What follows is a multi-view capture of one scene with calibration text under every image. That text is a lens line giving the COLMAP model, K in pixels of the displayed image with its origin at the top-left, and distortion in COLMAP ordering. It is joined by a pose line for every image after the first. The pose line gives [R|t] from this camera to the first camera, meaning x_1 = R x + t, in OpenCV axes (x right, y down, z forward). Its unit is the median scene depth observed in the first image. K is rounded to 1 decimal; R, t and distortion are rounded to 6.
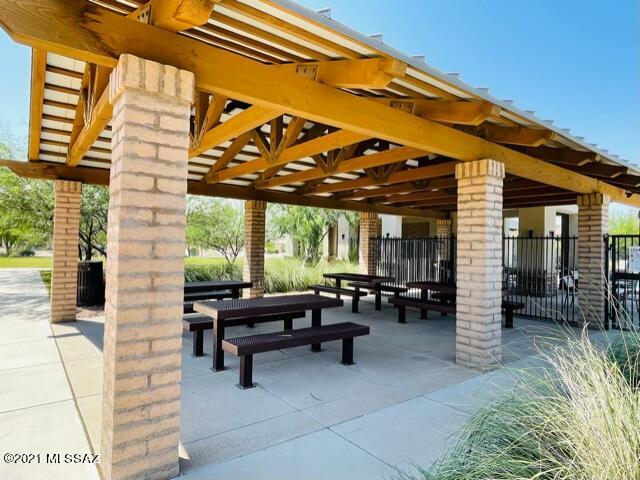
lens RADIAL K [[381.5, 0, 320.0], [0, 381.5, 240.0], [0, 0, 1]] dist [-0.003936, -0.001075]
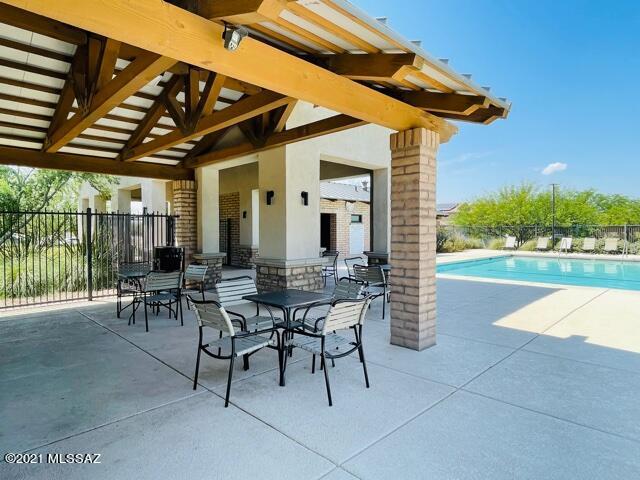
lens RADIAL K [[381.5, 0, 320.0], [0, 381.5, 240.0], [0, 0, 1]] dist [-0.003936, -0.001075]
pose [[0.996887, -0.023127, 0.075378, 0.171611], [0.019748, 0.998779, 0.045278, 0.005914], [-0.076333, -0.043649, 0.996127, 0.136427]]
